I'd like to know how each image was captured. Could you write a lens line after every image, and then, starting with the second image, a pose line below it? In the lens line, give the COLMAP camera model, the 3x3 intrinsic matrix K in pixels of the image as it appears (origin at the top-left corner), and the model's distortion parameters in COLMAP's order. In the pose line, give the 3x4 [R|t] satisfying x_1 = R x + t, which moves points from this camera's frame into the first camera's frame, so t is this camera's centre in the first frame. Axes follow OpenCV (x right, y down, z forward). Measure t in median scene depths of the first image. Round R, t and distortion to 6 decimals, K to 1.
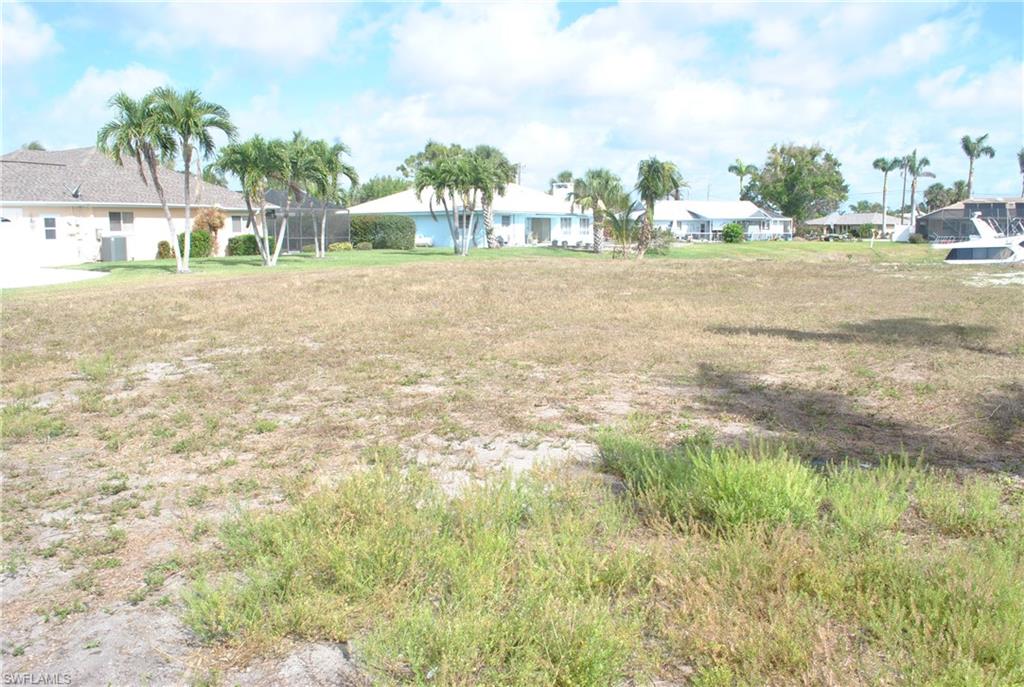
lens RADIAL K [[807.2, 0, 516.2], [0, 807.2, 344.6], [0, 0, 1]] dist [-0.090247, 0.018852]
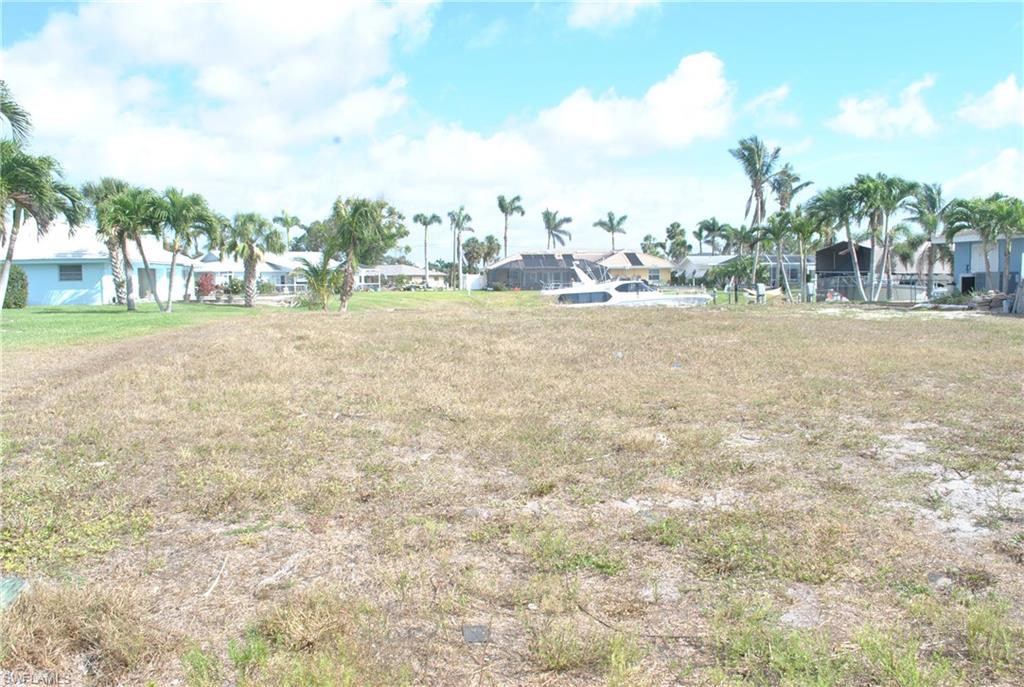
lens RADIAL K [[829.7, 0, 516.1], [0, 829.7, 342.3], [0, 0, 1]] dist [-0.066443, 0.003672]
pose [[0.800891, -0.046371, 0.597012, -0.236587], [0.089350, 0.995090, -0.042572, -0.010167], [-0.592107, 0.087438, 0.801102, 0.105639]]
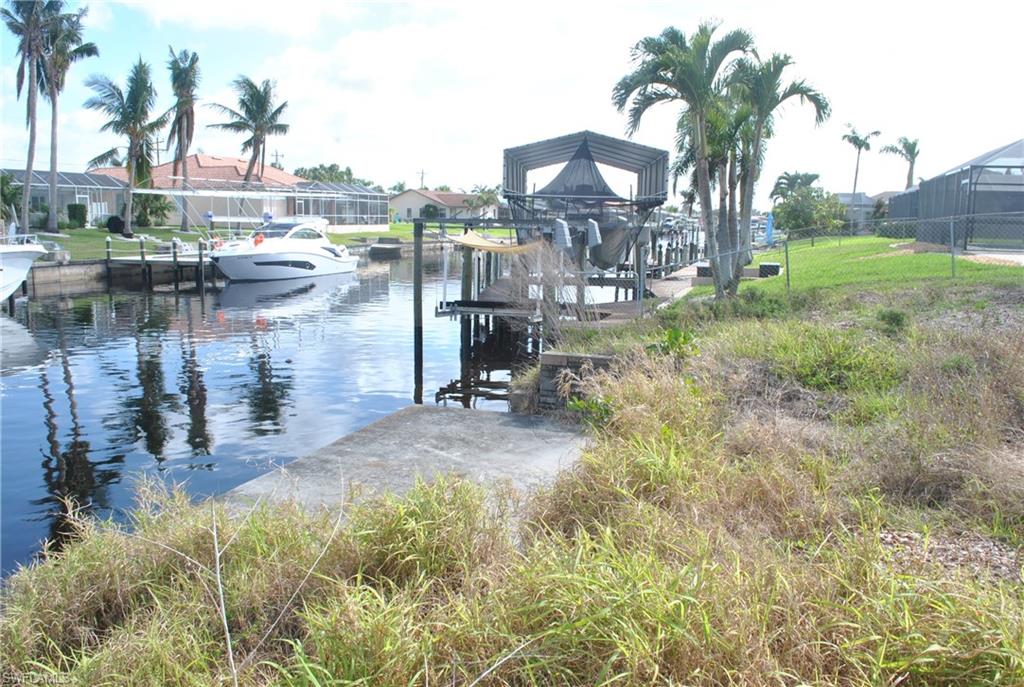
lens RADIAL K [[812.9, 0, 516.3], [0, 812.9, 342.6], [0, 0, 1]] dist [-0.085528, 0.012158]
pose [[-0.178045, -0.144768, 0.973315, 0.213816], [0.125194, 0.977748, 0.168329, -0.102236], [-0.976026, 0.151823, -0.155959, 0.770622]]
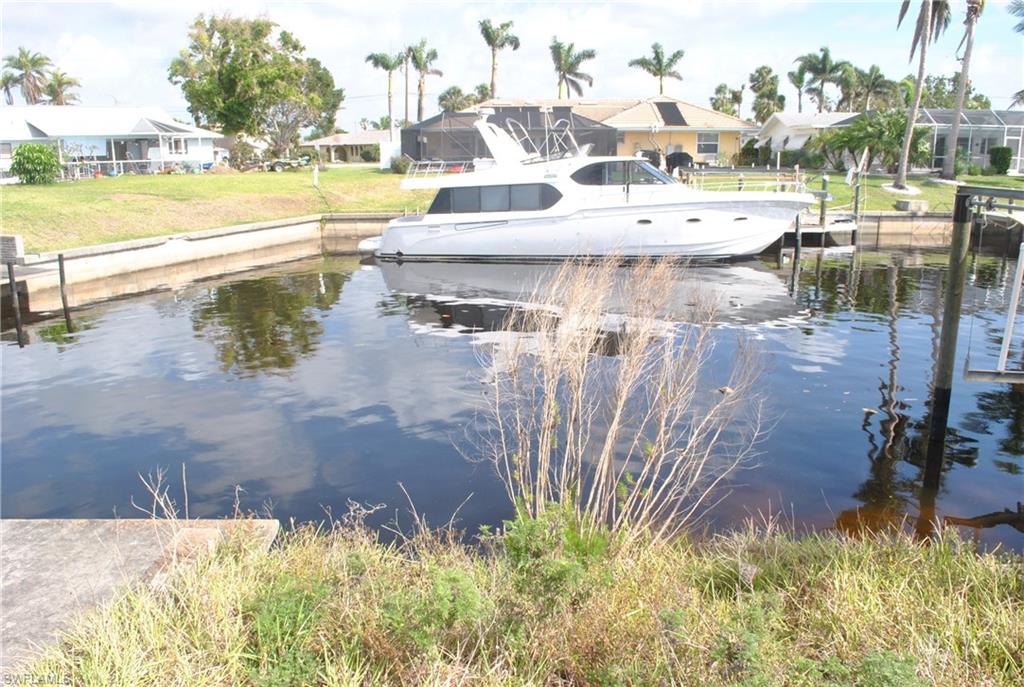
lens RADIAL K [[807.2, 0, 516.2], [0, 807.2, 344.6], [0, 0, 1]] dist [-0.090247, 0.018852]
pose [[0.864032, -0.116434, 0.489788, 0.399893], [0.070590, 0.991296, 0.111127, -0.091844], [-0.498464, -0.061443, 0.864730, 0.641923]]
